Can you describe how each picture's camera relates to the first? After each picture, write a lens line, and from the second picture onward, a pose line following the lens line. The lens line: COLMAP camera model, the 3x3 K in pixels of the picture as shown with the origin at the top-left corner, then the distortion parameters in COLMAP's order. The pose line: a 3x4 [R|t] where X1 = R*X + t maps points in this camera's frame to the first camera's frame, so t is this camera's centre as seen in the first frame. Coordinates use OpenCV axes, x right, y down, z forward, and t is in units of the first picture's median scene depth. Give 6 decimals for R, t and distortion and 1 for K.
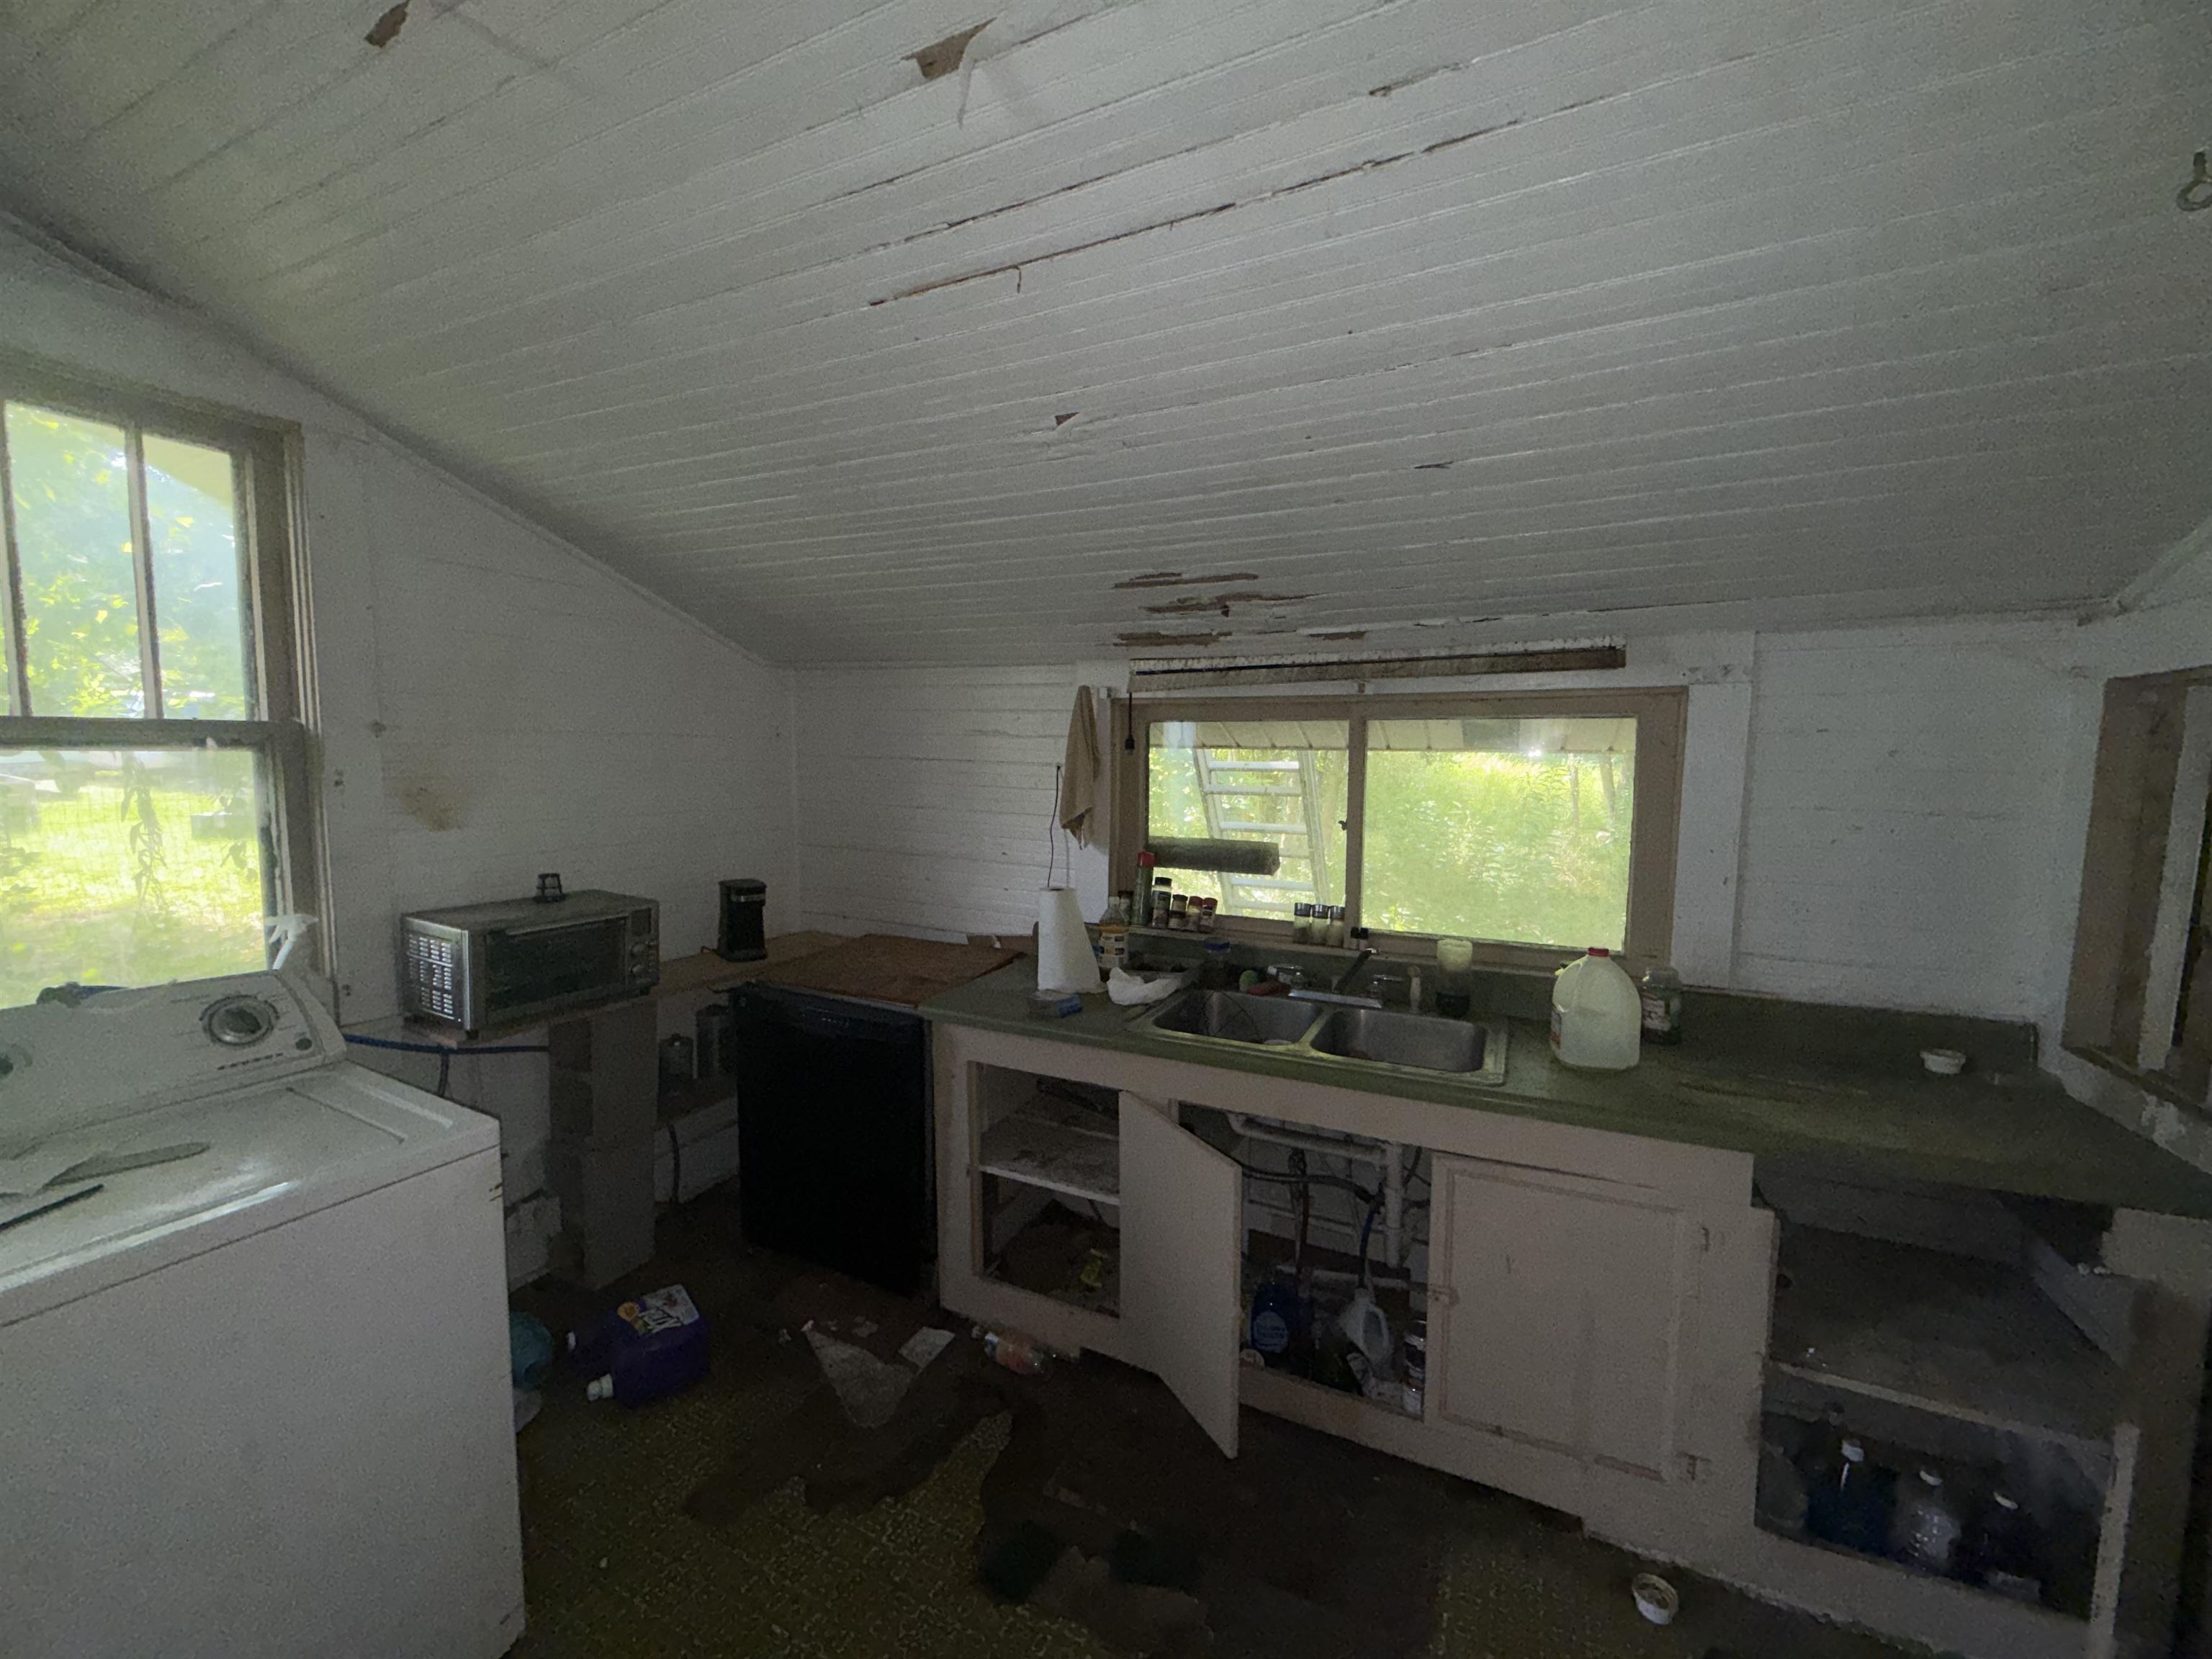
lens RADIAL K [[878.0, 0, 1106.6], [0, 878.0, 830.3], [0, 0, 1]] dist [-0.002767, 0.000630]
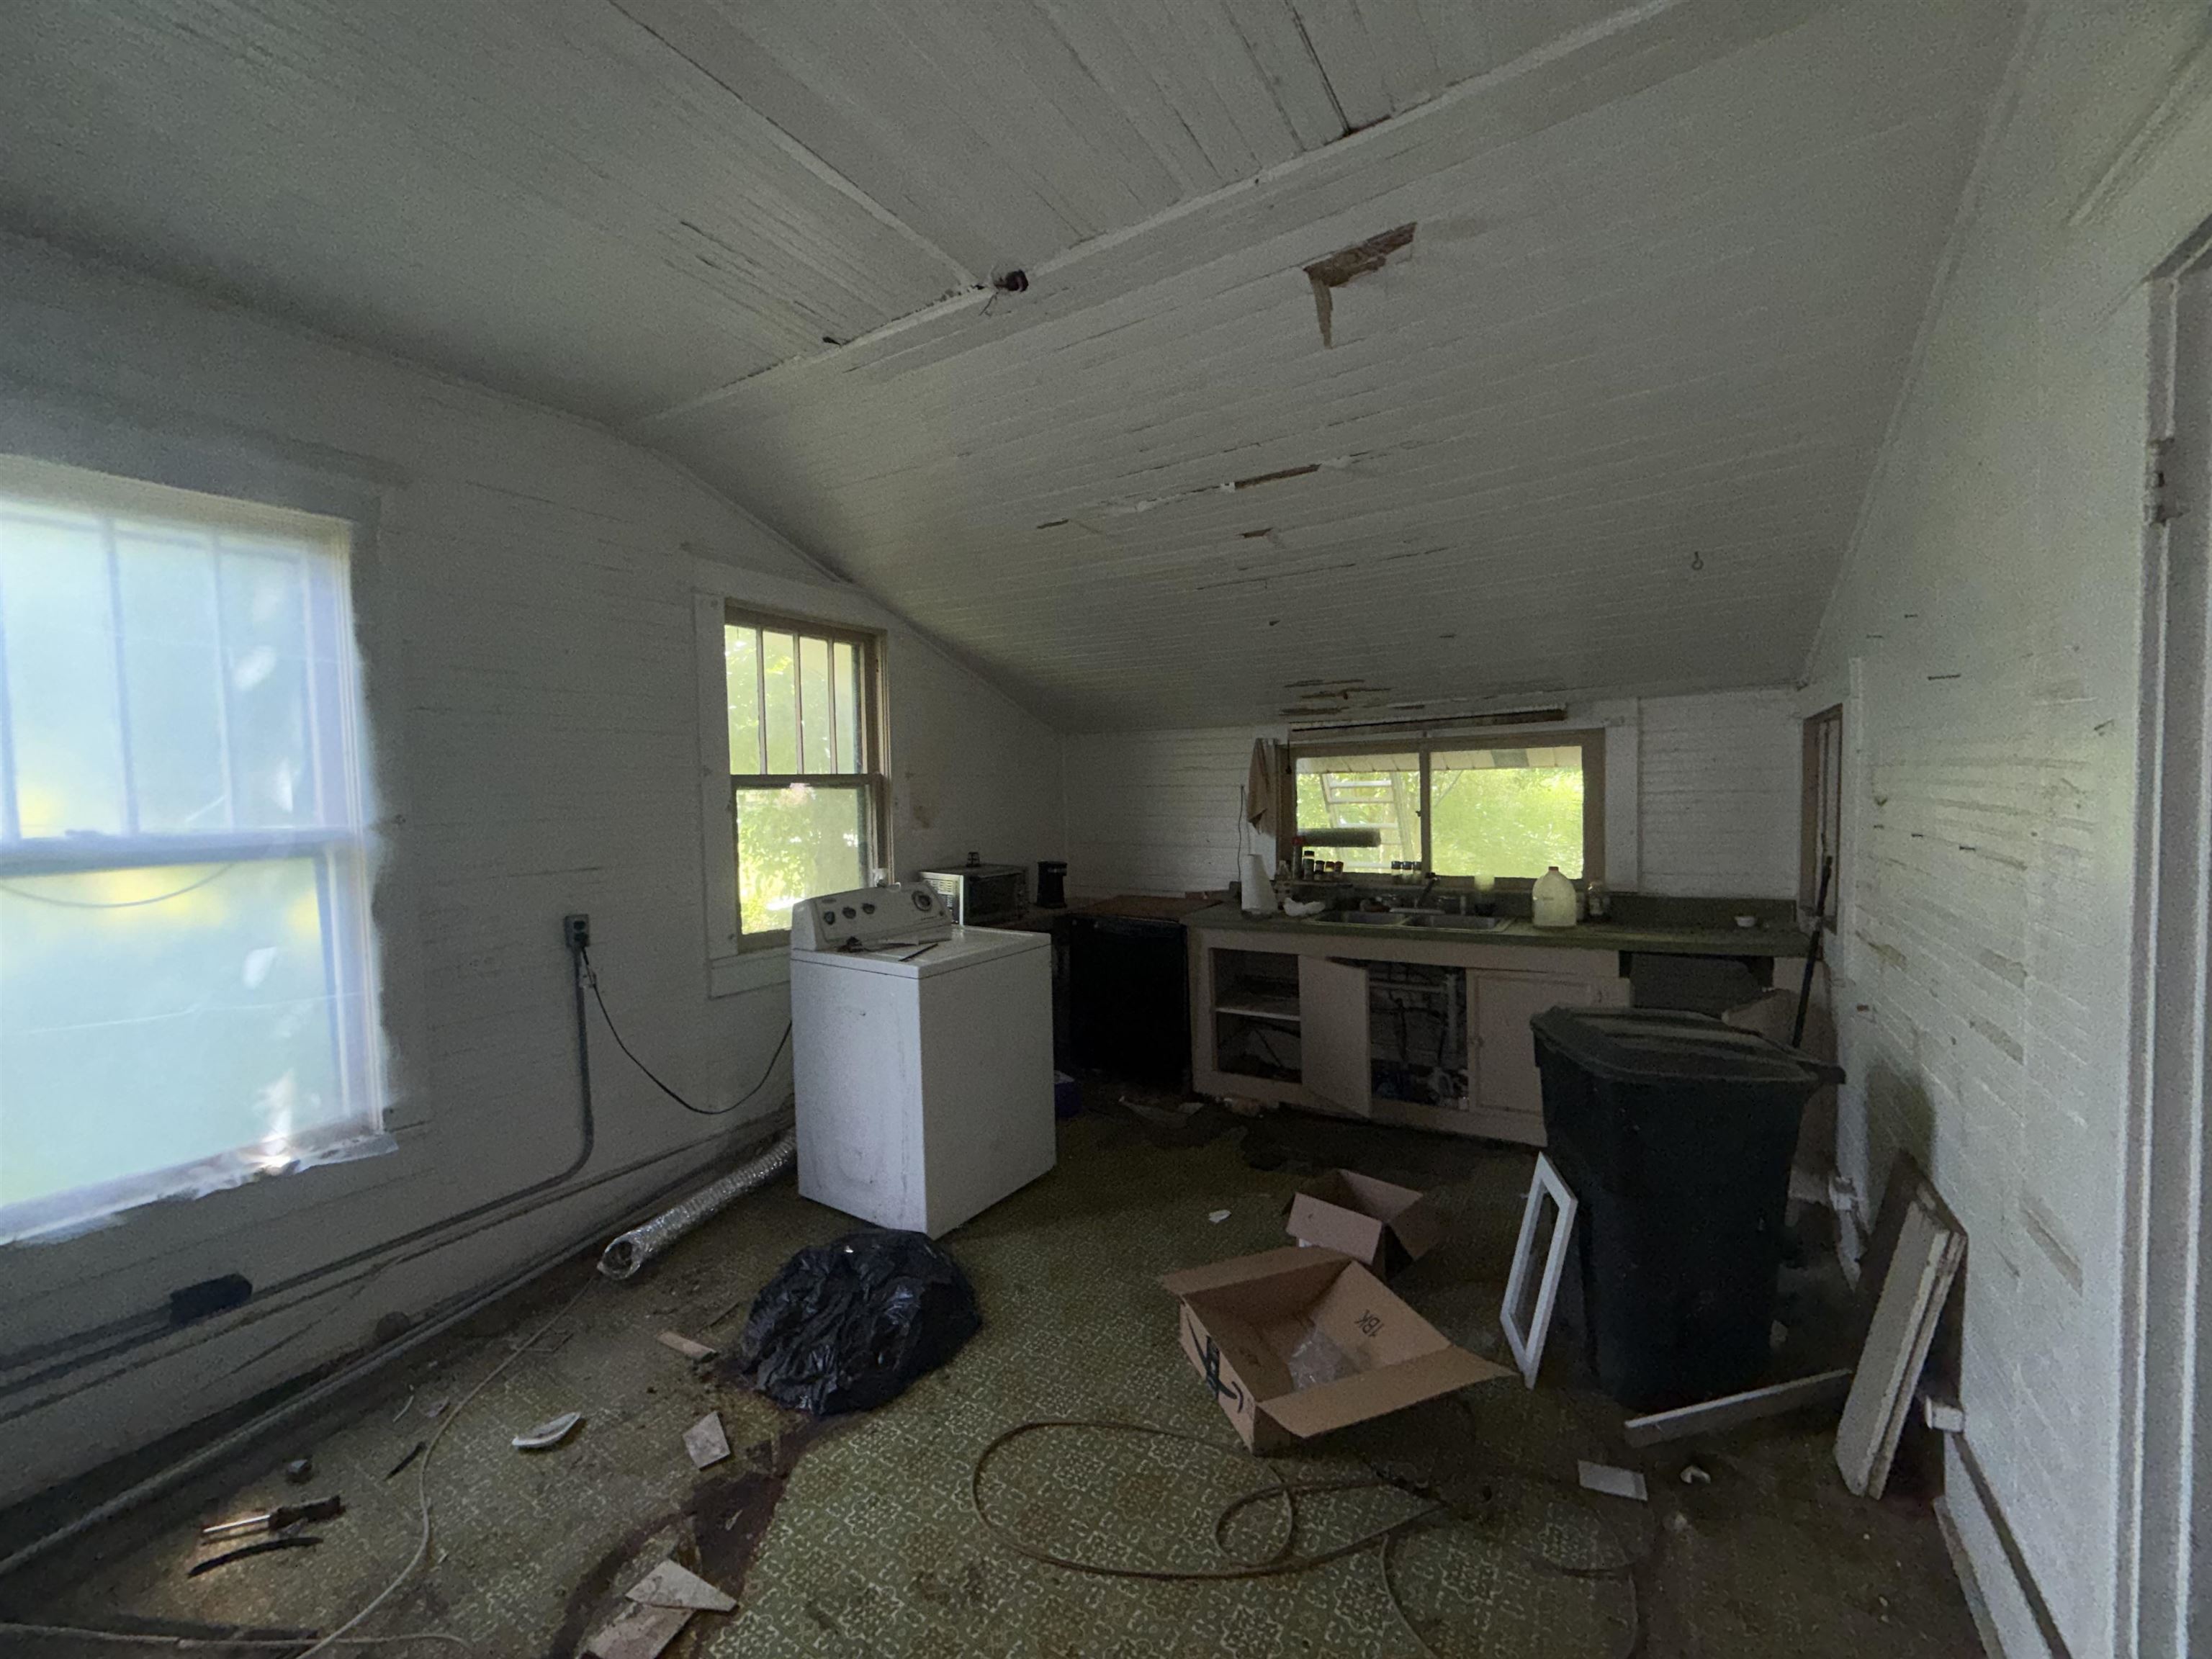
lens RADIAL K [[878.0, 0, 1103.0], [0, 878.0, 830.7], [0, 0, 1]] dist [-0.002767, 0.000630]
pose [[0.994353, -0.028459, -0.102238, -0.178557], [0.024009, 0.998721, -0.044494, 0.094170], [0.103373, 0.041788, 0.993764, -0.812898]]
